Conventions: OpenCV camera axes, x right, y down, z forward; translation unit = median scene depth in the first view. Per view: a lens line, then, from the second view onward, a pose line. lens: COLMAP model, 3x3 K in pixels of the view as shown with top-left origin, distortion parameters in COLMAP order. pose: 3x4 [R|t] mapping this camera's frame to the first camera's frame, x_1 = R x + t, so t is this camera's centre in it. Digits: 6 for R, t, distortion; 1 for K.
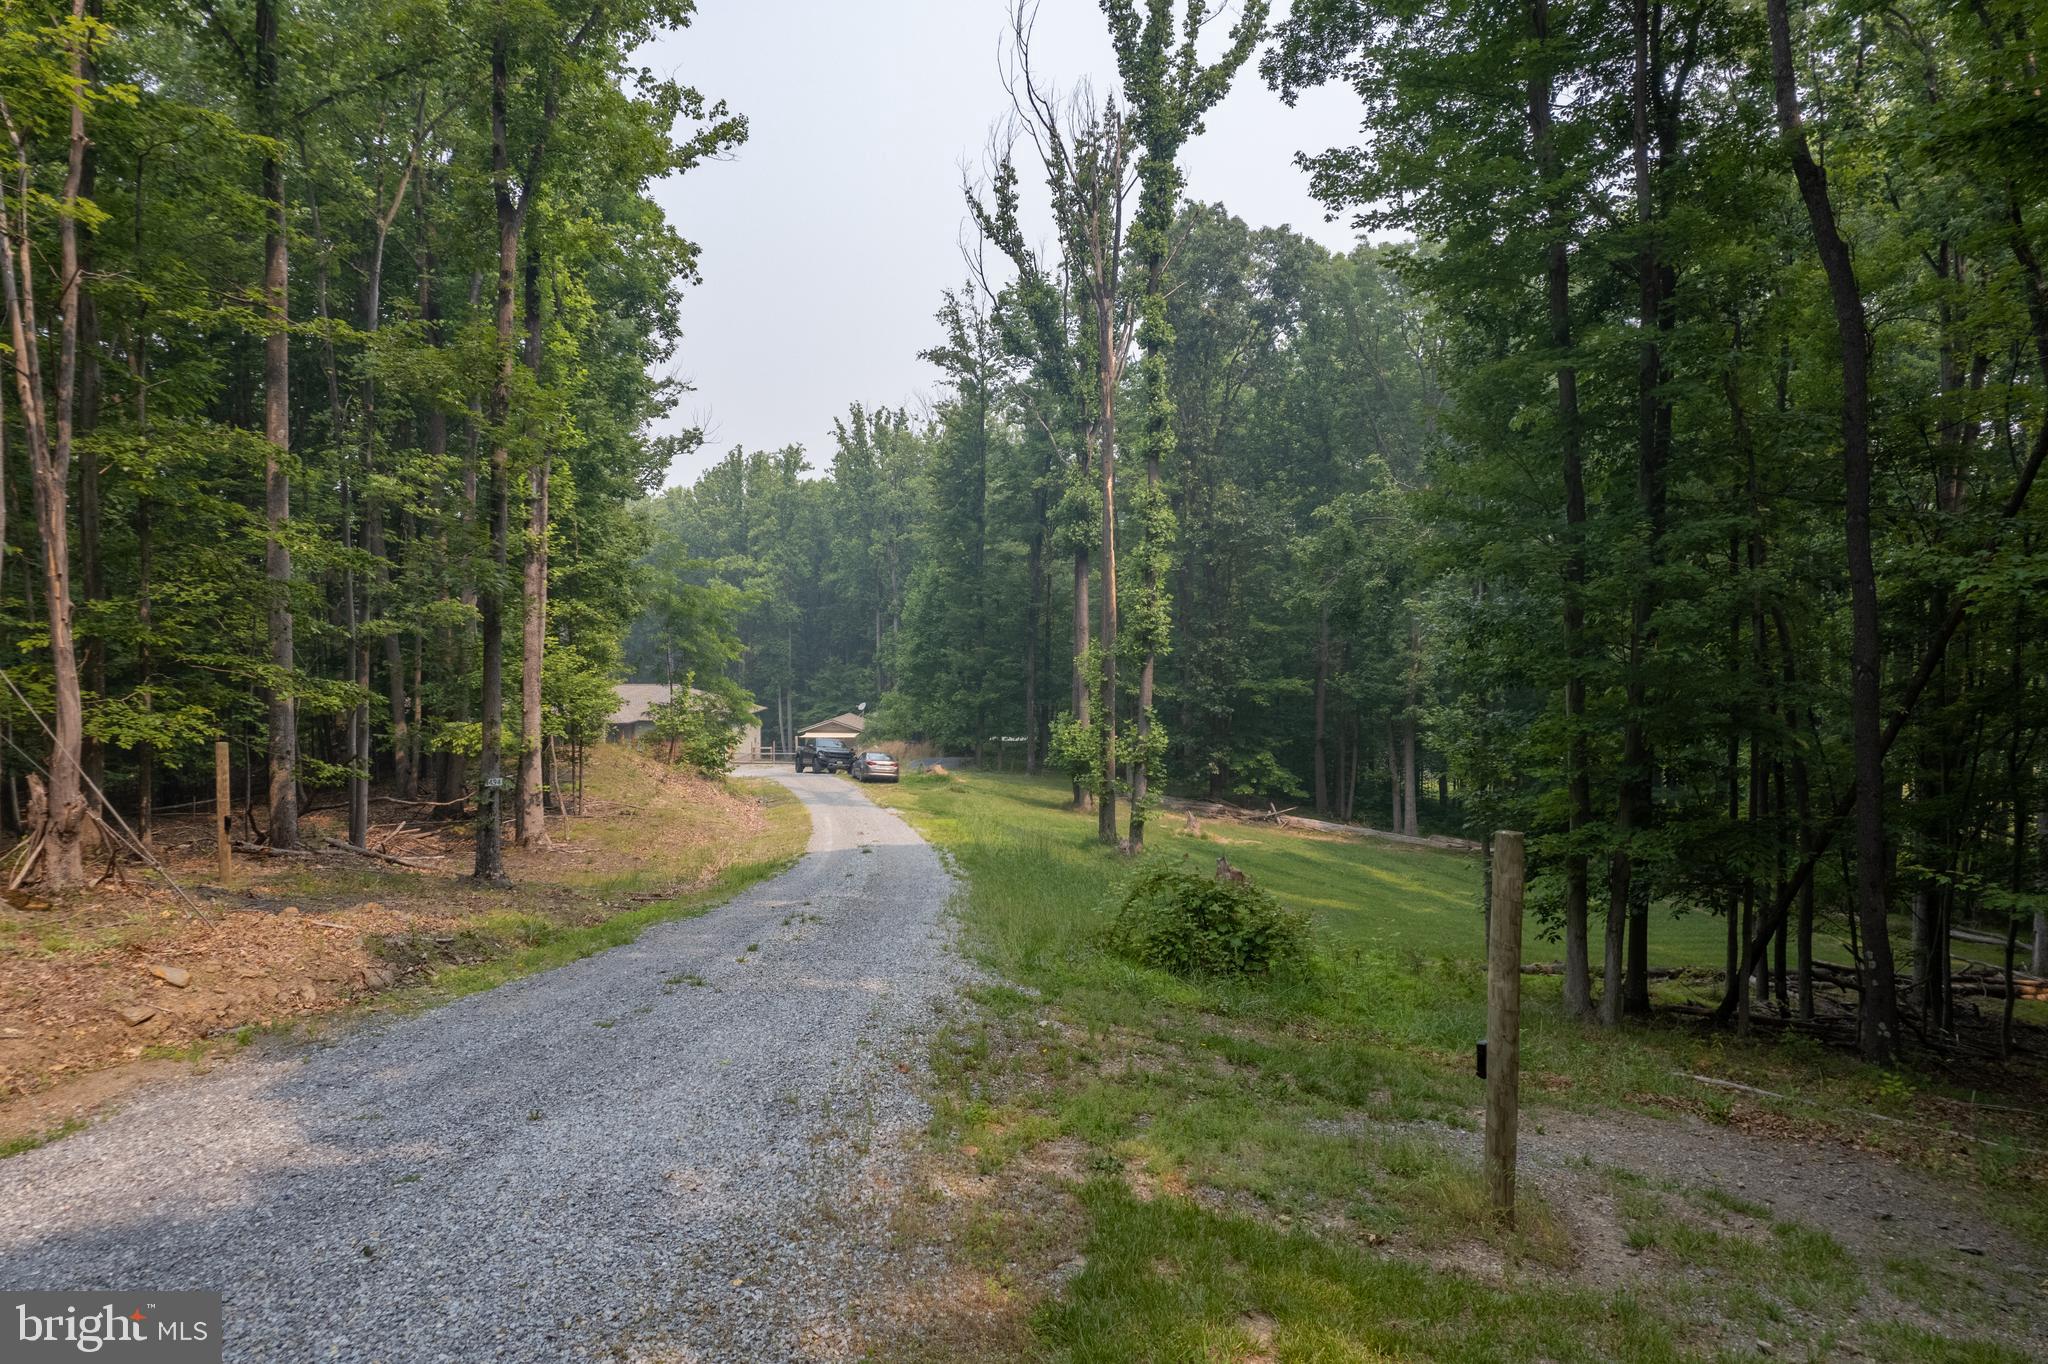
lens RADIAL K [[1317.9, 0, 1024.6], [0, 1317.9, 678.2], [0, 0, 1]] dist [-0.071719, 0.062705]
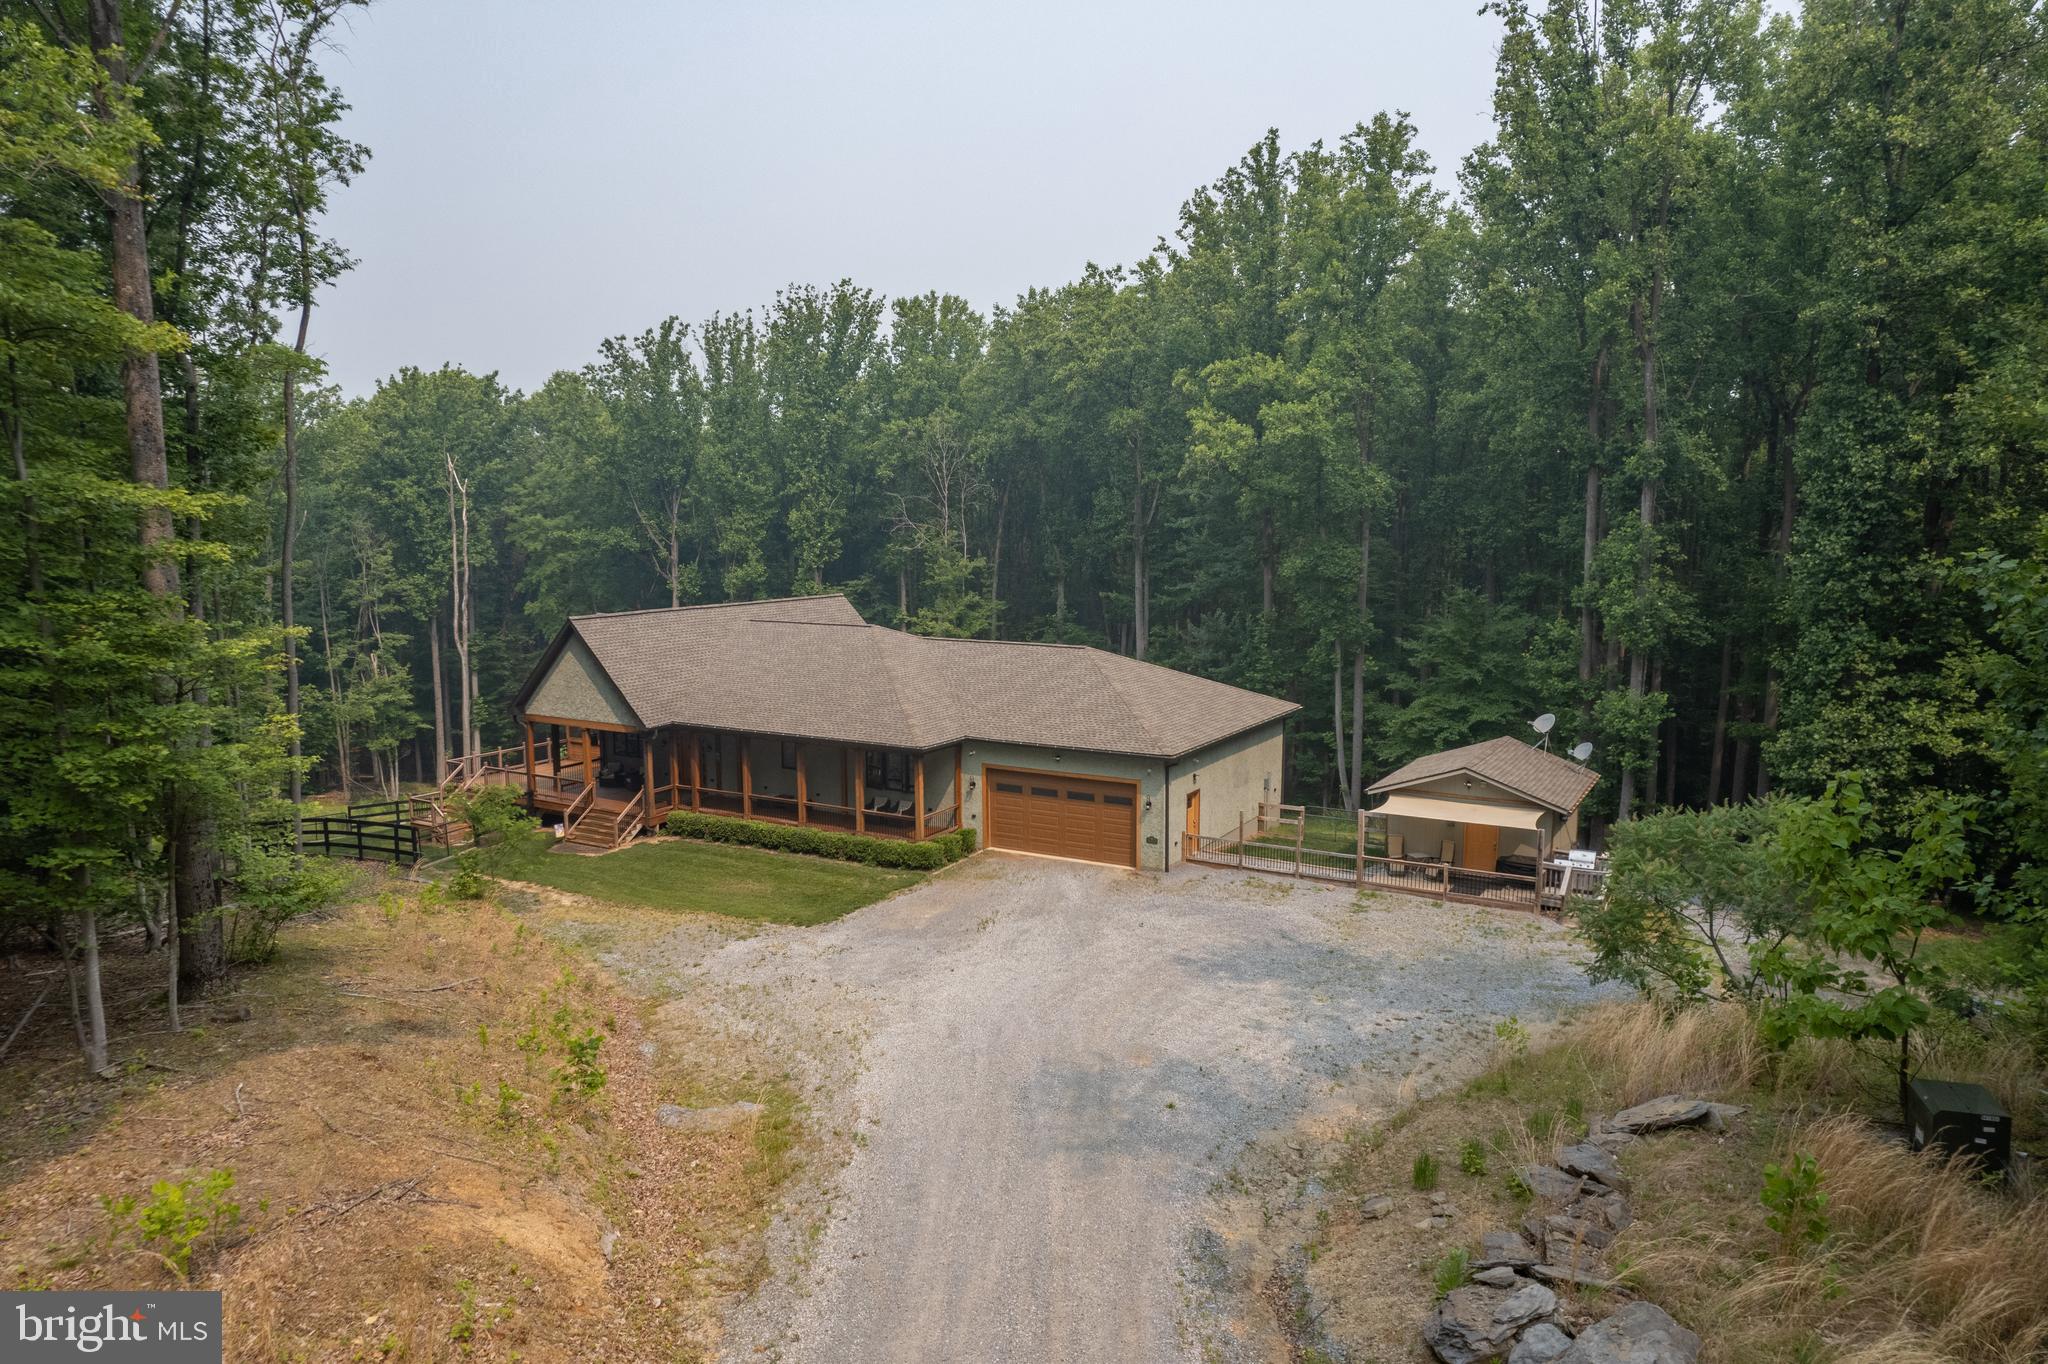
lens RADIAL K [[1317.9, 0, 1031.3], [0, 1317.9, 688.3], [0, 0, 1]] dist [-0.071719, 0.062705]
pose [[0.904448, 0.056688, -0.422800, -0.091861], [-0.025744, 0.996578, 0.078547, -0.013361], [0.425806, -0.060157, 0.902812, 0.557959]]
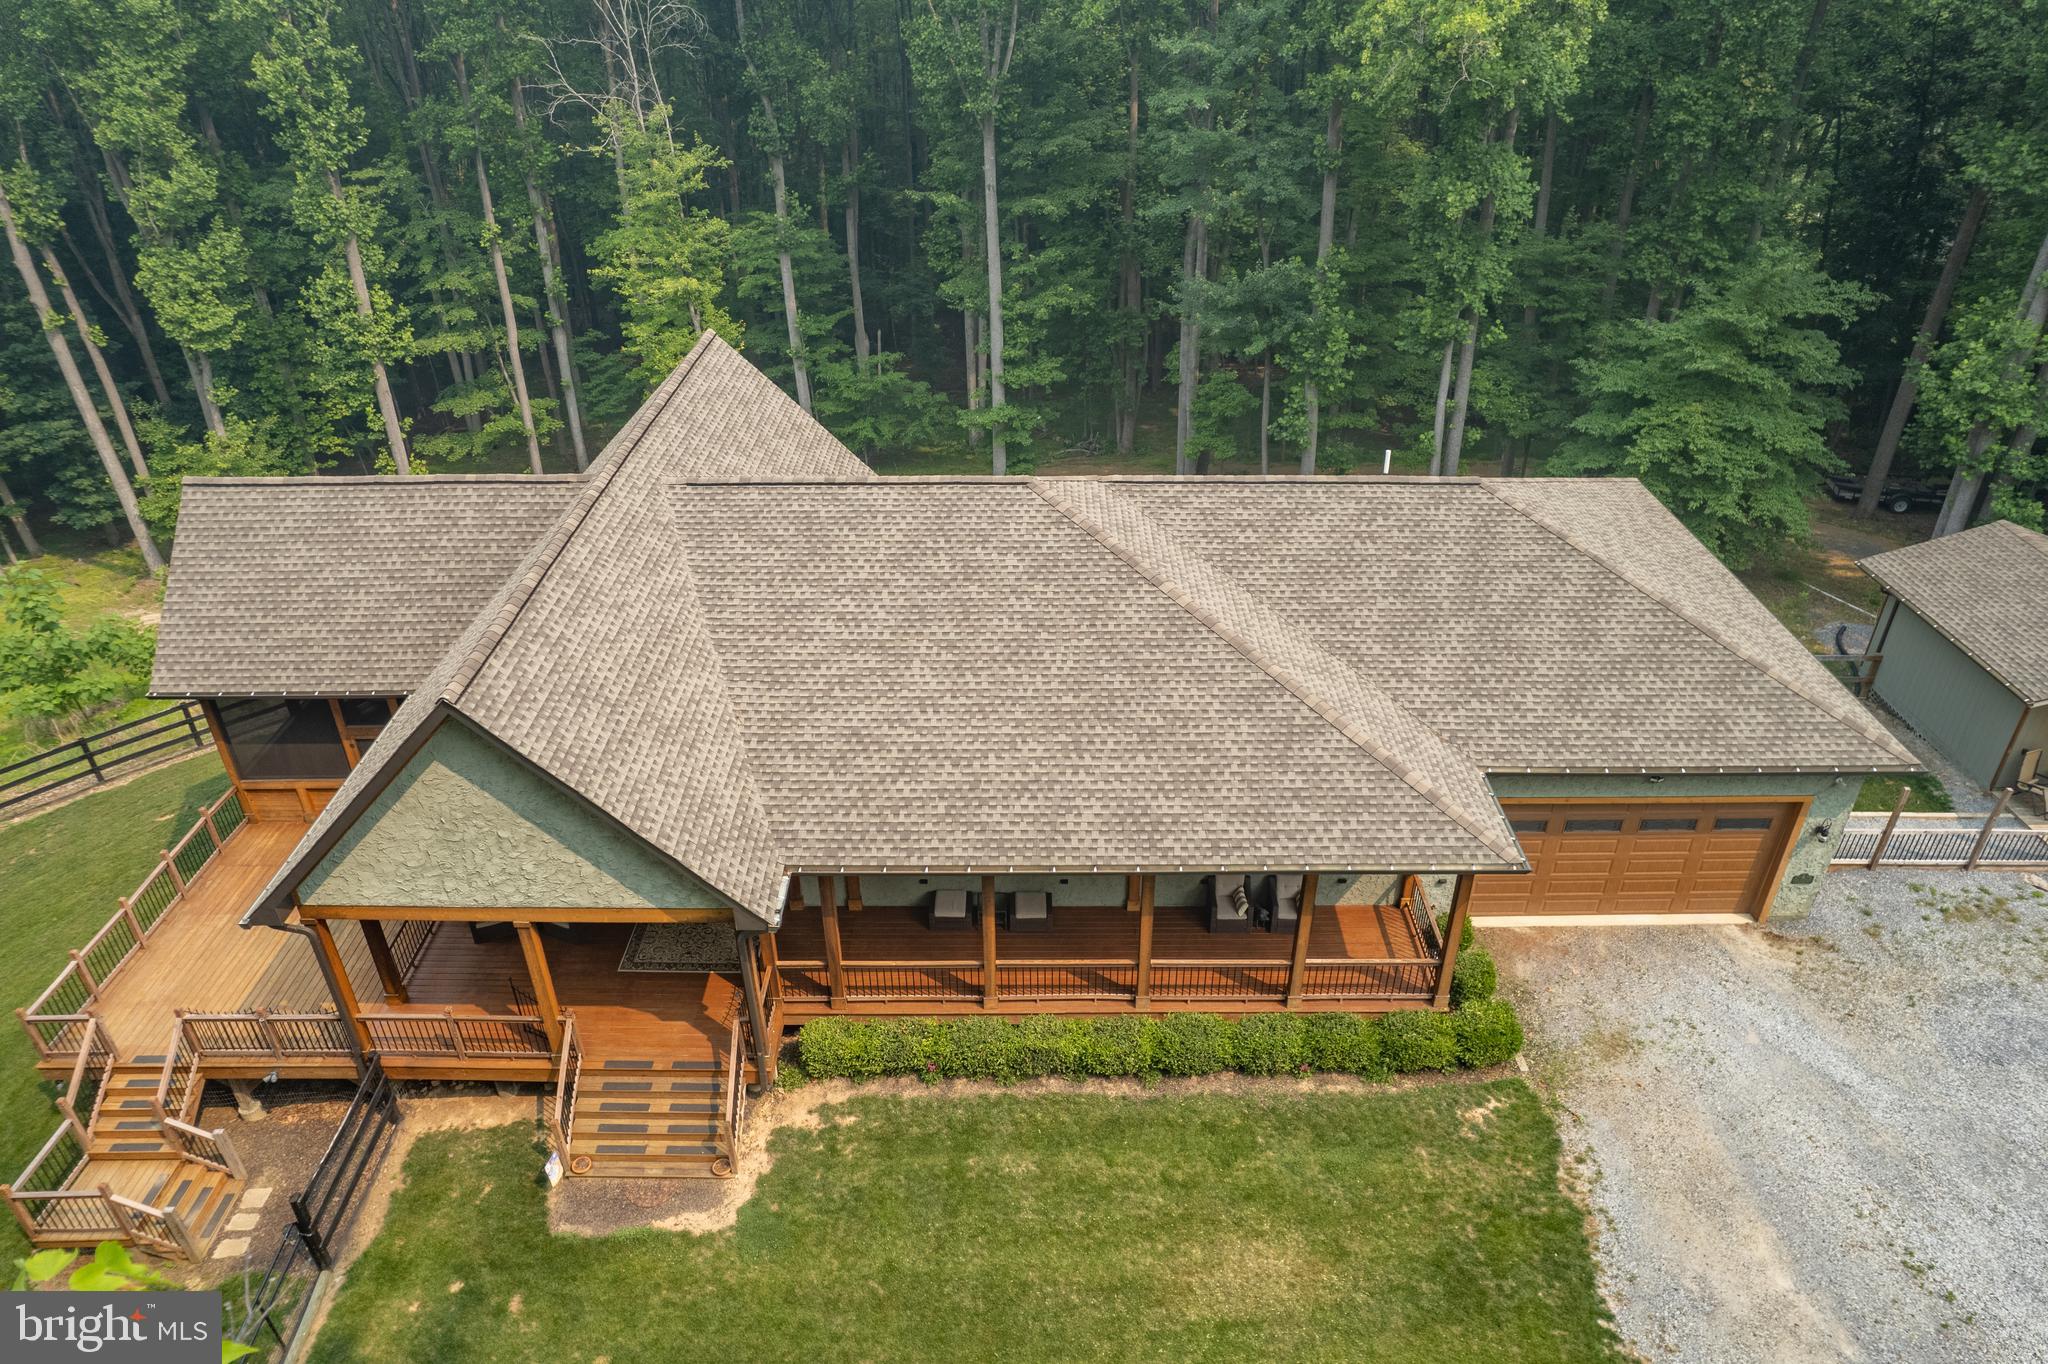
lens RADIAL K [[1317.9, 0, 1032.7], [0, 1317.9, 689.5], [0, 0, 1]] dist [-0.071719, 0.062705]
pose [[0.996808, -0.042534, 0.067558, -0.323358], [0.005592, 0.881372, 0.472391, -0.062748], [-0.079637, -0.470505, 0.878796, 0.724194]]
